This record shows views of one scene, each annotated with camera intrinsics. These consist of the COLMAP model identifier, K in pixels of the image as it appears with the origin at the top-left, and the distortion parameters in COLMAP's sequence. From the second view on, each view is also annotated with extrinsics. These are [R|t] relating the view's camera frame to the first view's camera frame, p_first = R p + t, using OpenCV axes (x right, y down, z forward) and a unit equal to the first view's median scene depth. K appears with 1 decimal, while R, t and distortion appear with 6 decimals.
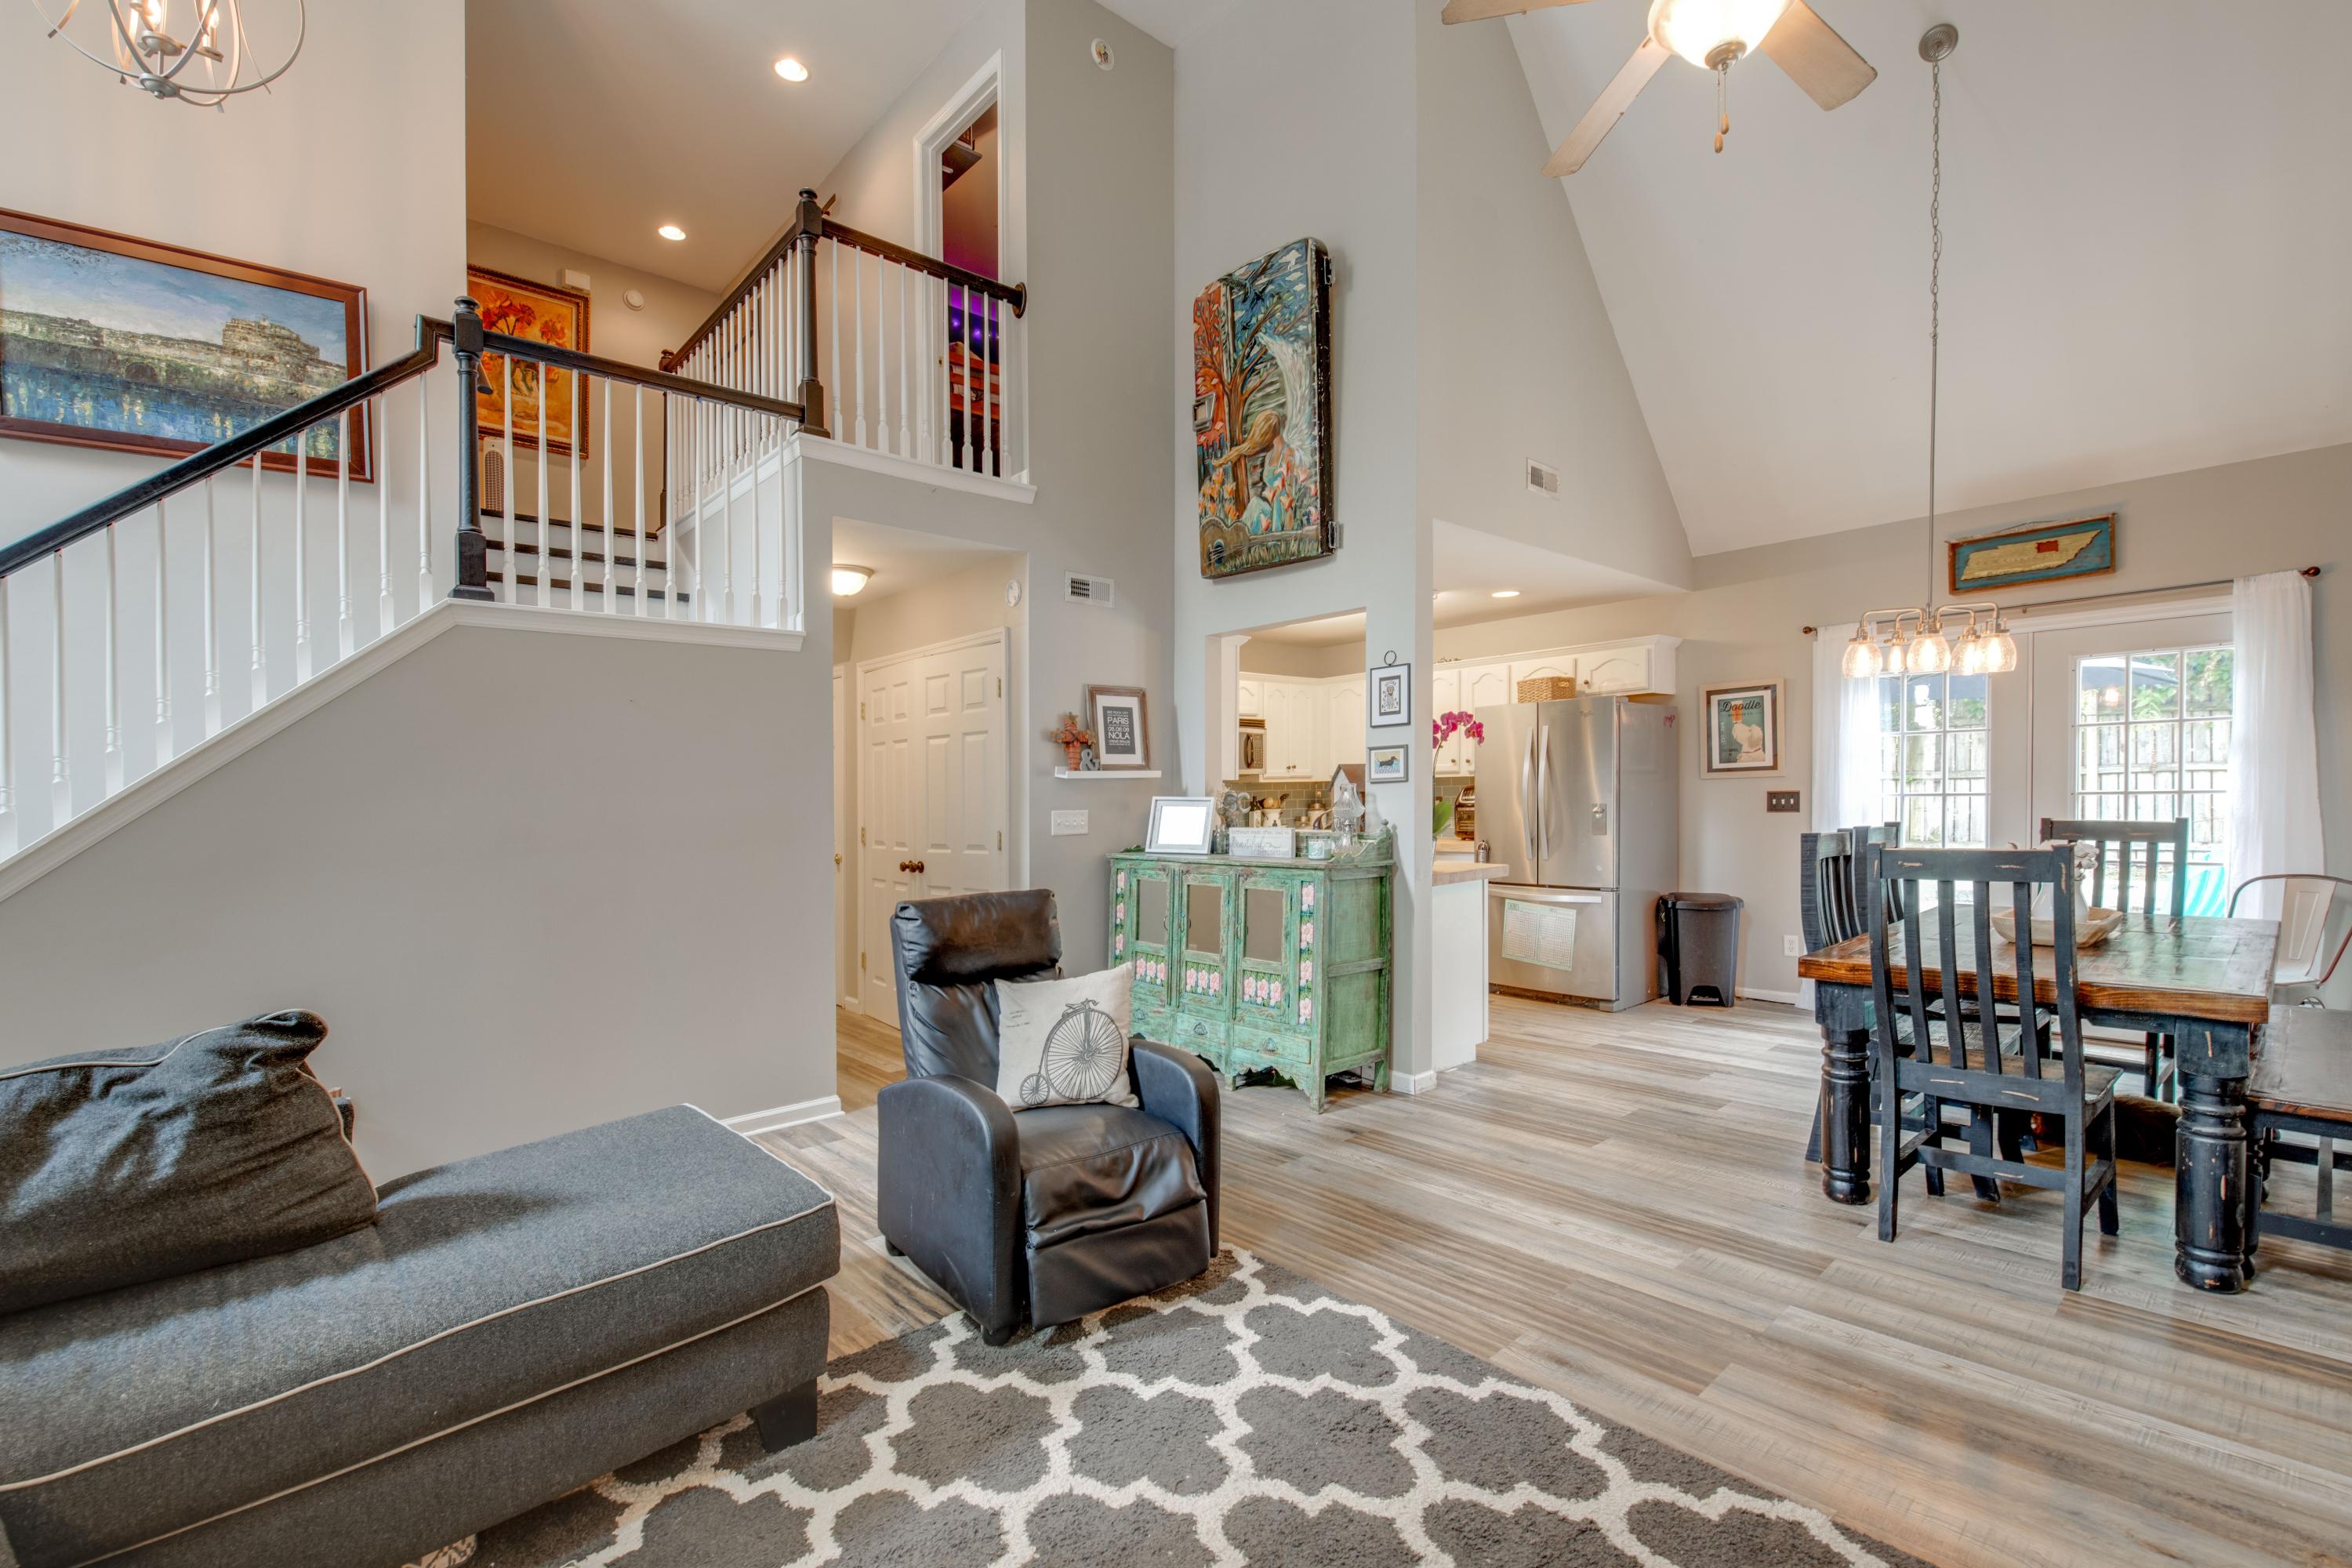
lens RADIAL K [[1021.8, 0, 1219.5], [0, 1021.8, 829.3], [0, 0, 1]] dist [0.004437, -0.005928]
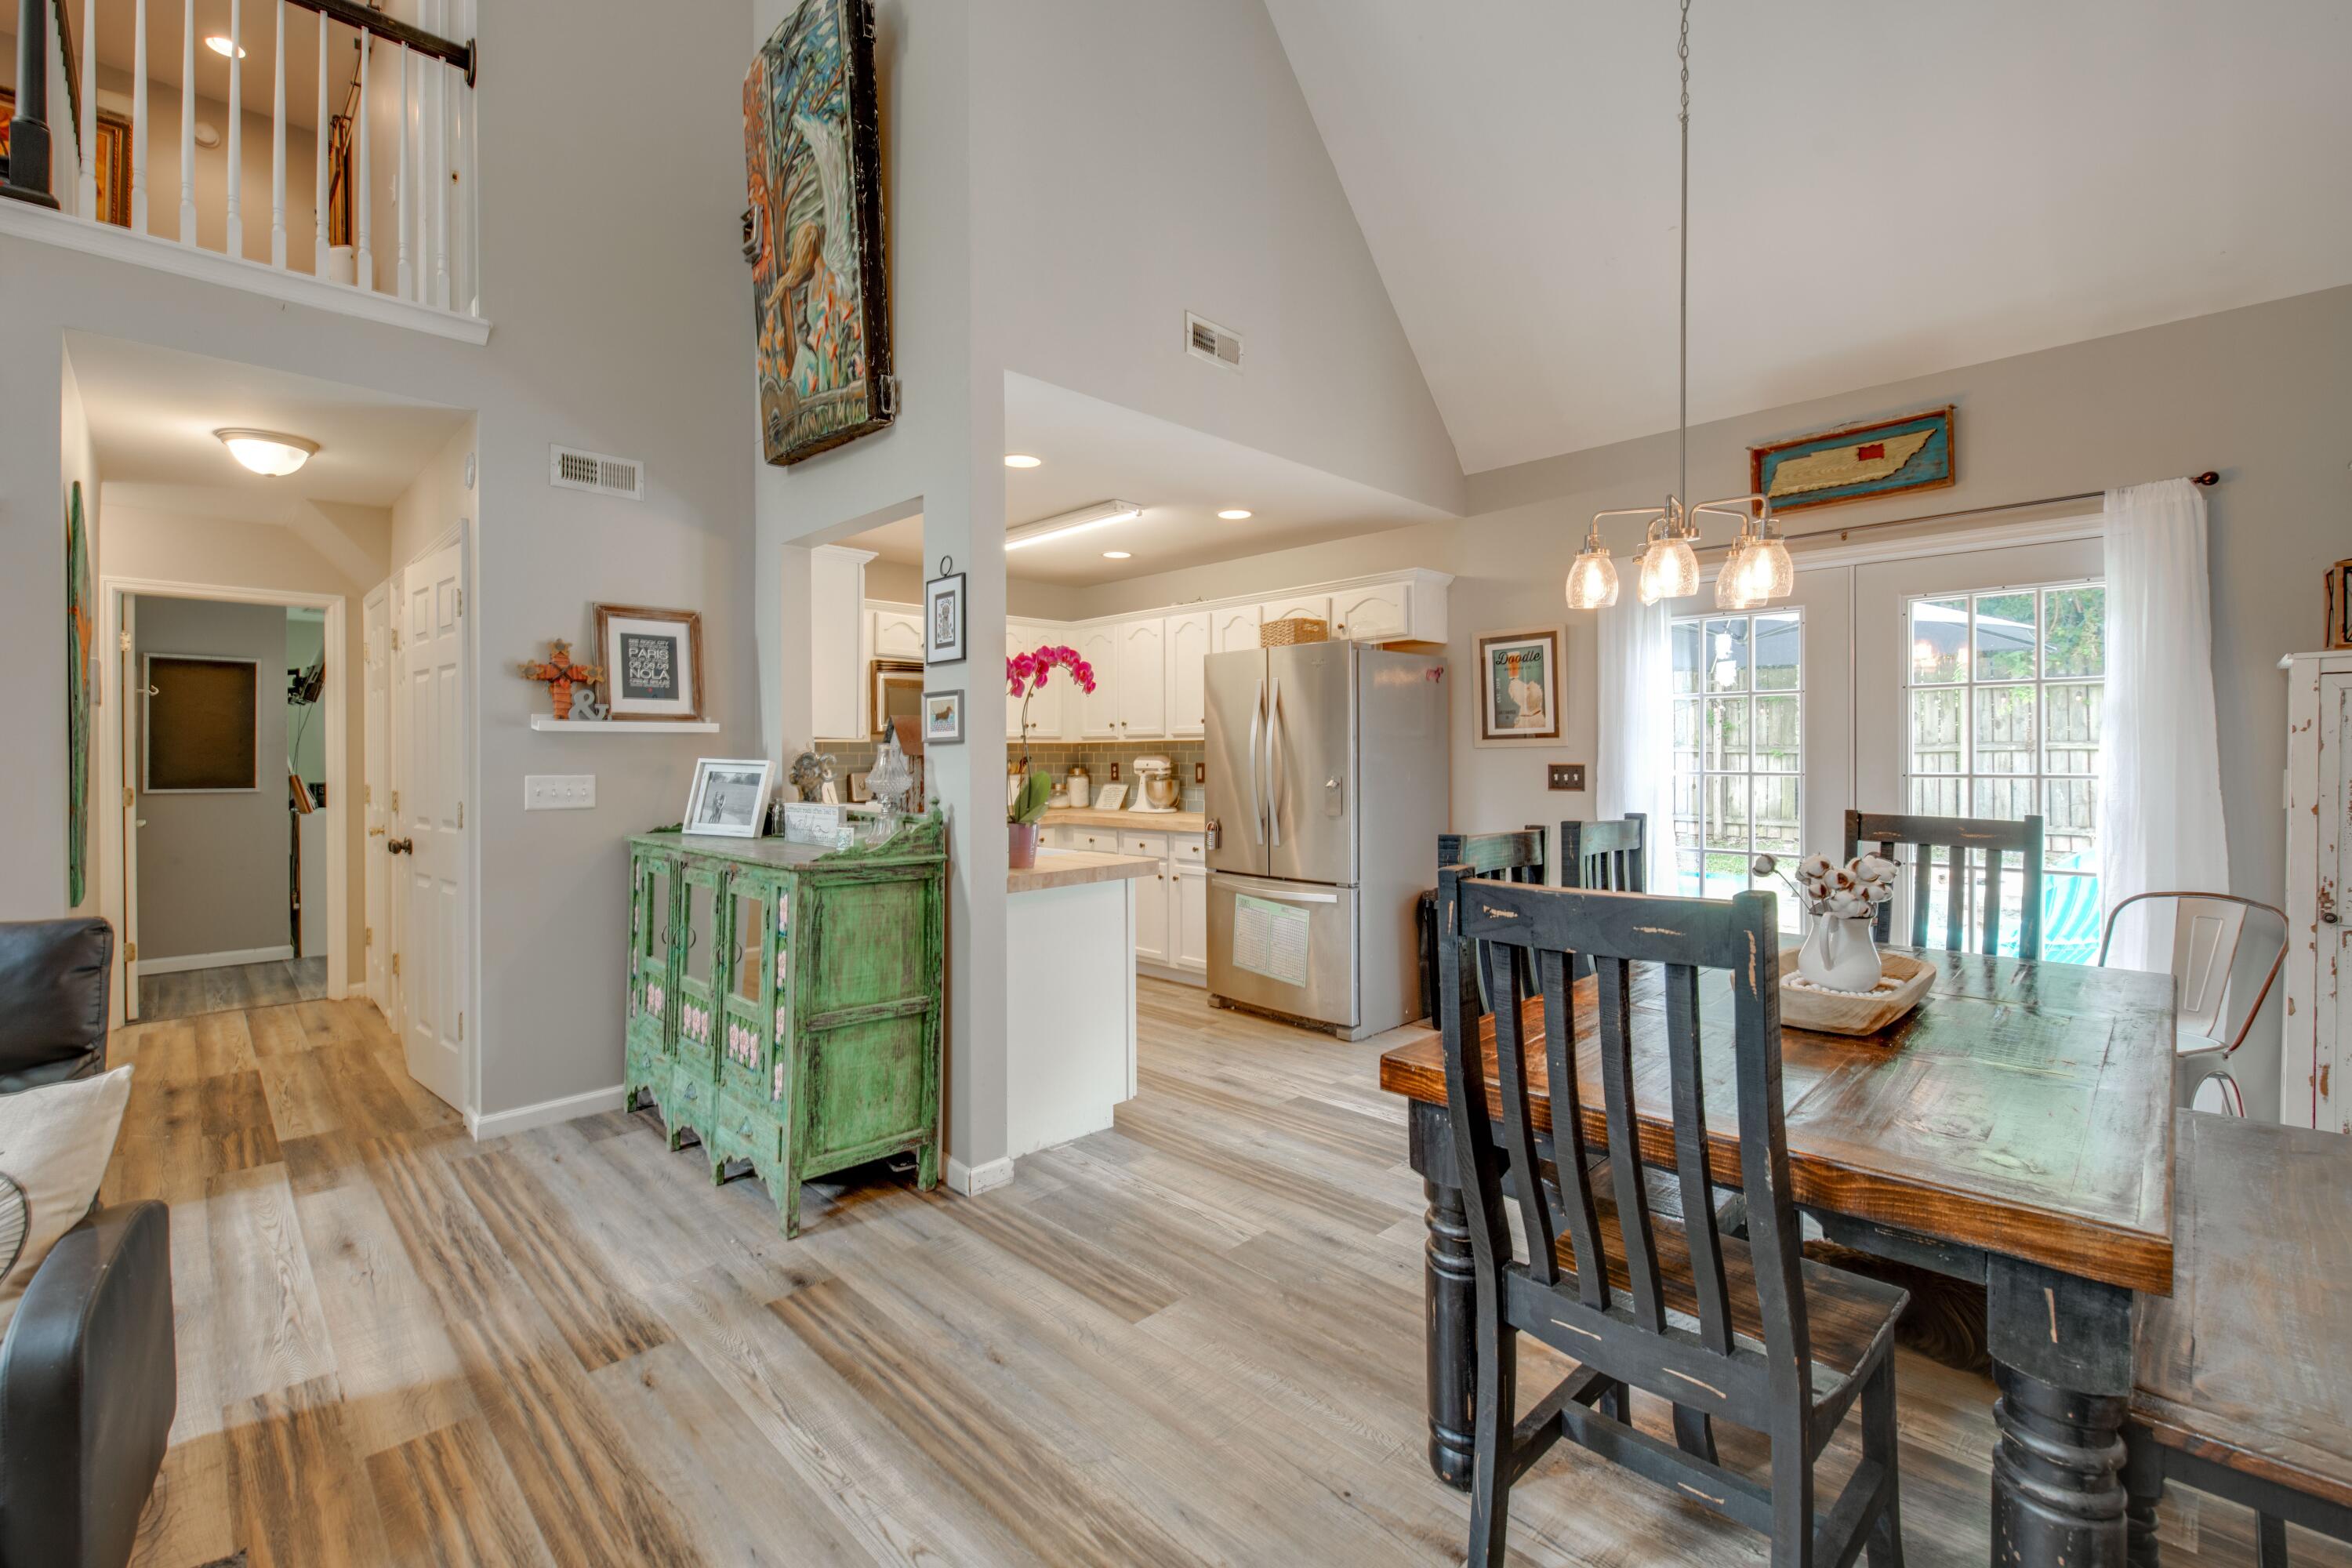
lens RADIAL K [[1021.8, 0, 1182.1], [0, 1021.8, 761.8], [0, 0, 1]] dist [0.004437, -0.005928]
pose [[0.998917, 0.018123, 0.042850, 0.295497], [-0.016856, 0.999415, -0.029744, -0.015207], [-0.043364, 0.028989, 0.998639, 0.293049]]
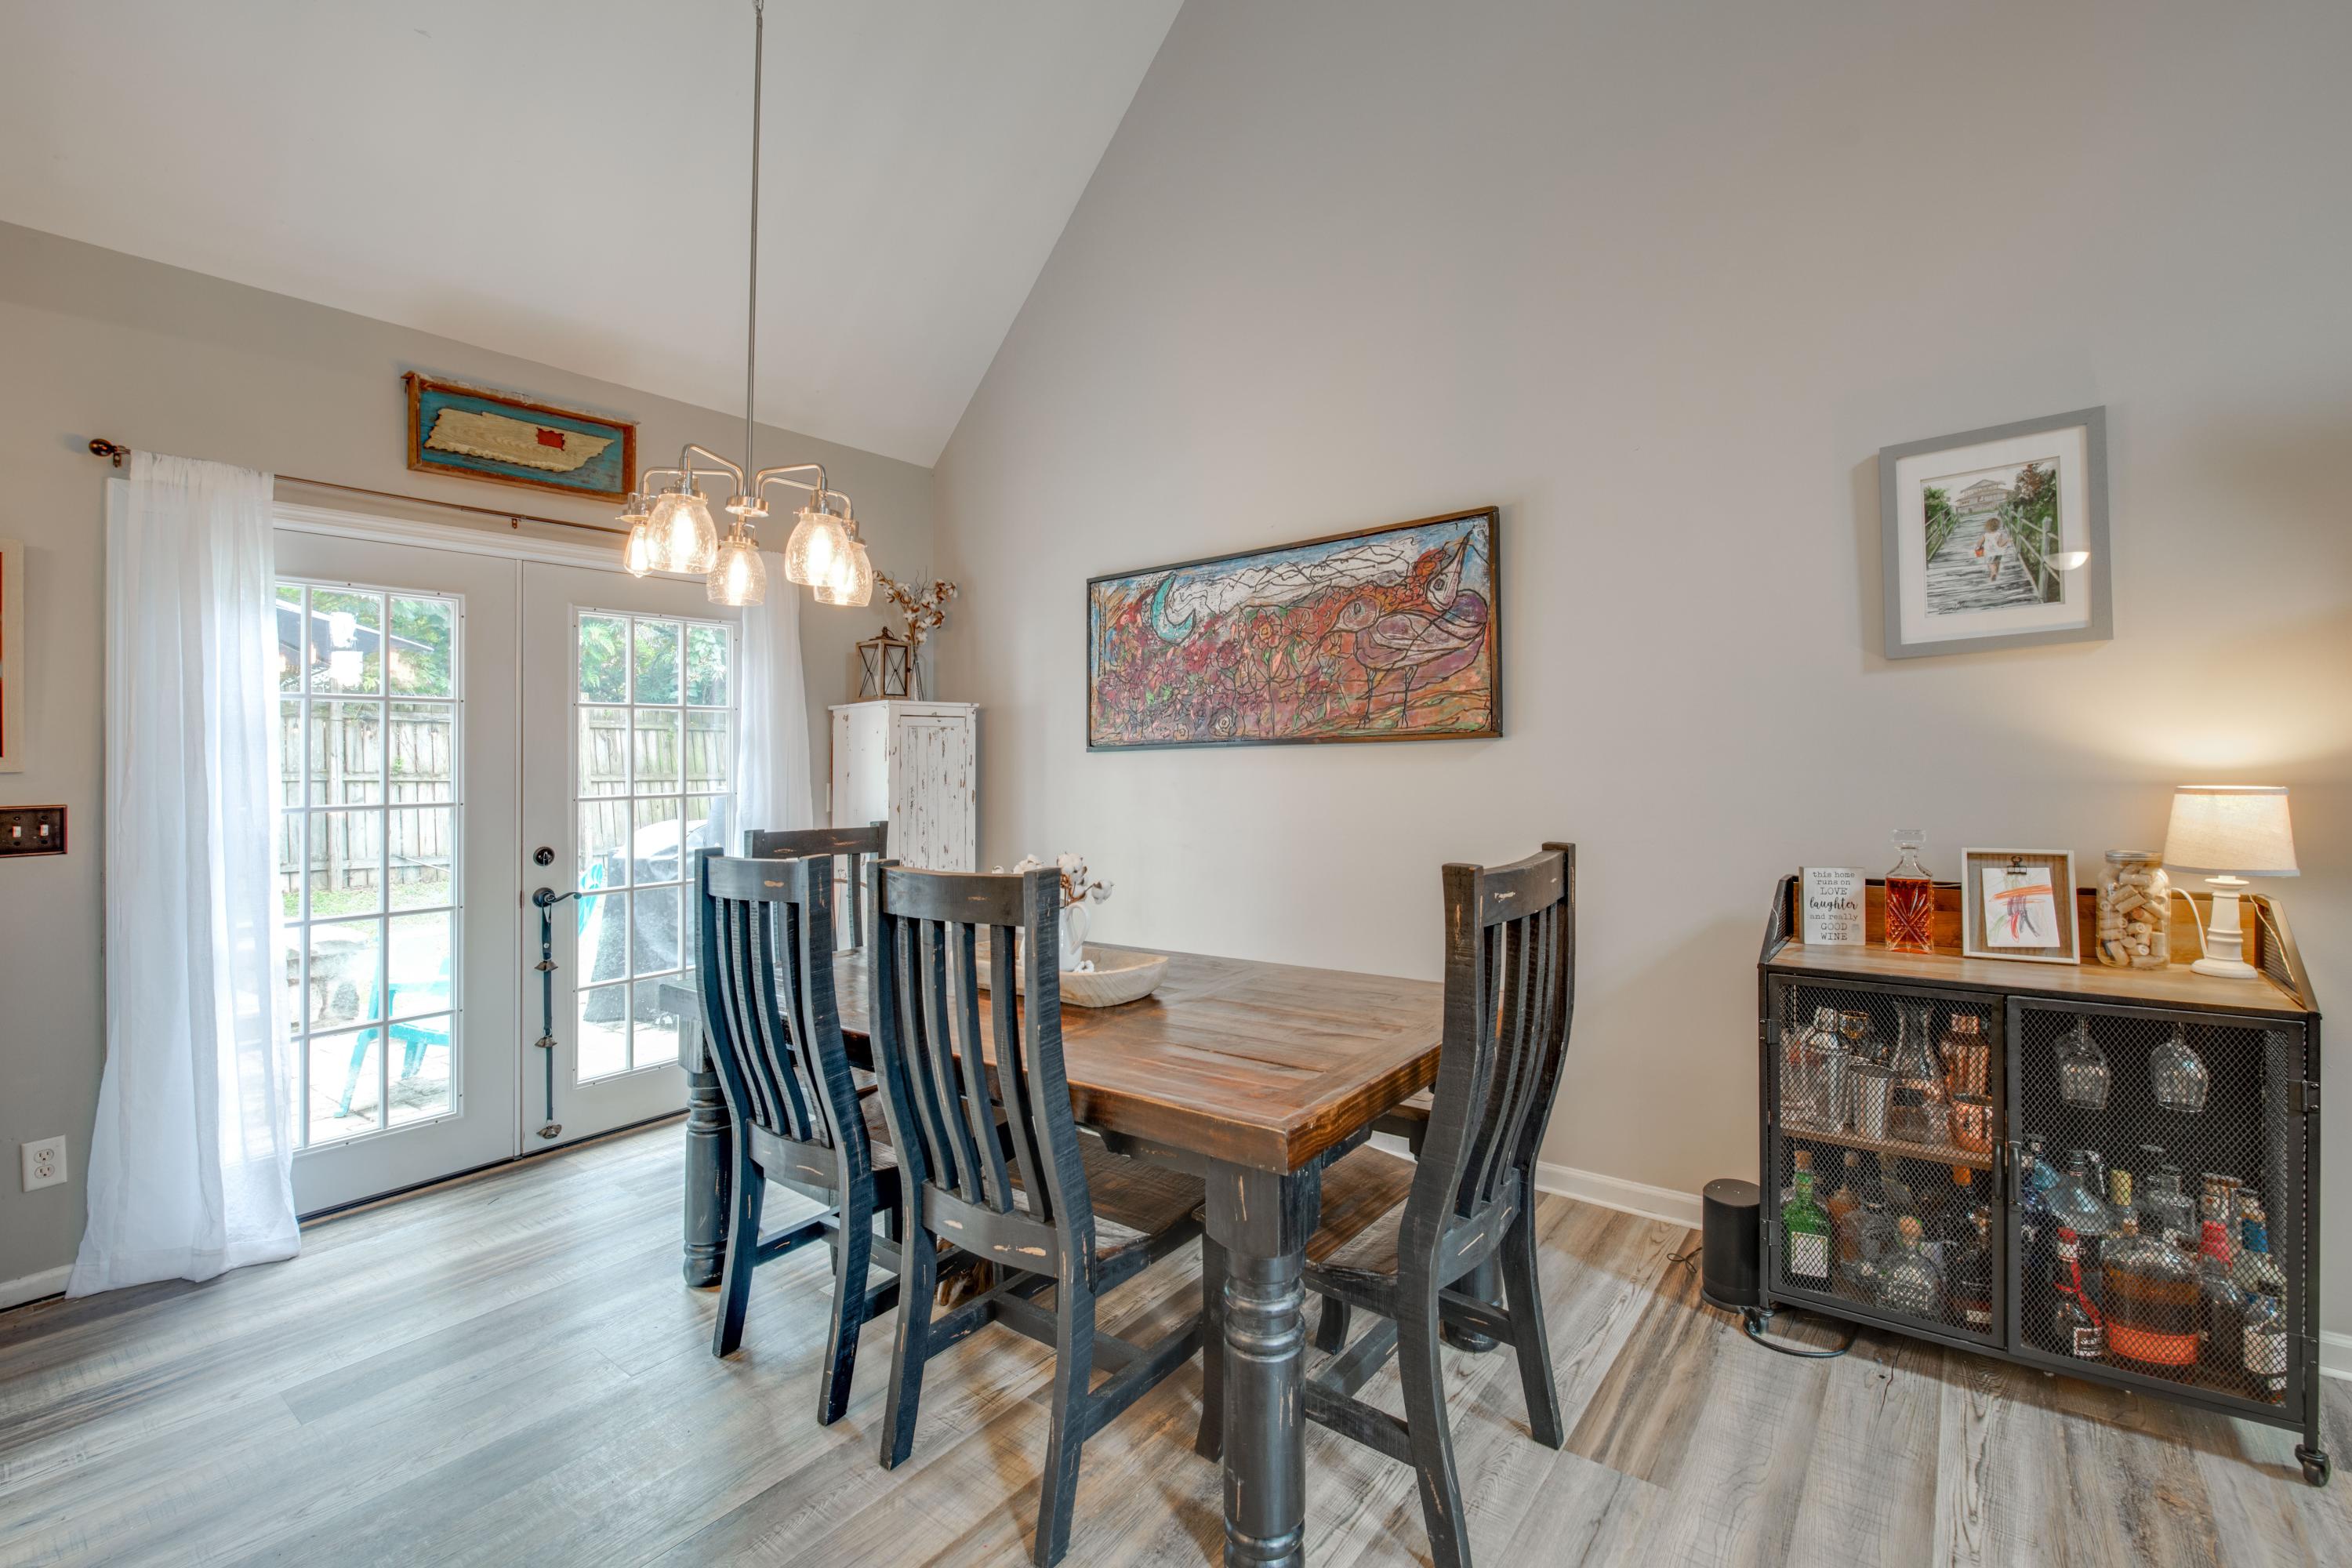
lens RADIAL K [[1021.8, 0, 1165.0], [0, 1021.8, 747.4], [0, 0, 1]] dist [0.004437, -0.005928]
pose [[-0.160835, 0.042963, 0.986046, 0.079221], [0.058873, 0.997691, -0.033867, -0.025350], [-0.985224, 0.052604, -0.162993, 0.791277]]
